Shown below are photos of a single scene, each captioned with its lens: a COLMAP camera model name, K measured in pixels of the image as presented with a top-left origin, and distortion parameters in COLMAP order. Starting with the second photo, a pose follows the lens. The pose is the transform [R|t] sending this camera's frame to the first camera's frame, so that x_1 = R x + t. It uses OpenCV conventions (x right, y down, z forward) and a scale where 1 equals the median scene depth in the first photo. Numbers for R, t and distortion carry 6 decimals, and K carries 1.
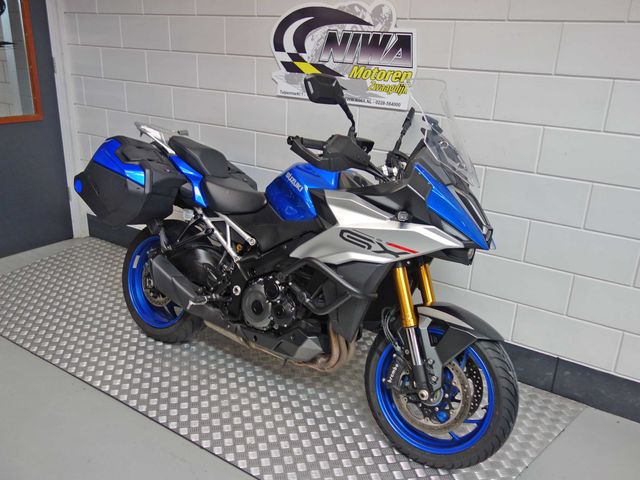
lens RADIAL K [[568.4, 0, 320.0], [0, 568.4, 240.0], [0, 0, 1]] dist [0.002924, -0.002340]
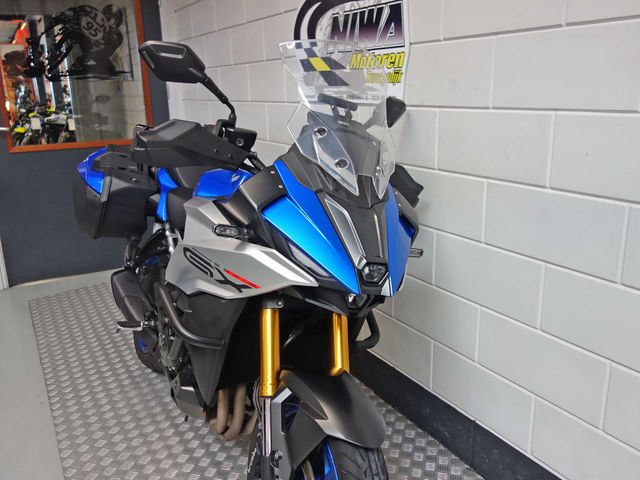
lens RADIAL K [[568.4, 0, 320.0], [0, 568.4, 240.0], [0, 0, 1]] dist [0.002924, -0.002340]
pose [[0.892526, 0.060775, -0.446883, 0.413424], [-0.095669, 0.993842, -0.055911, -0.002512], [0.440733, 0.092655, 0.892844, 0.322787]]
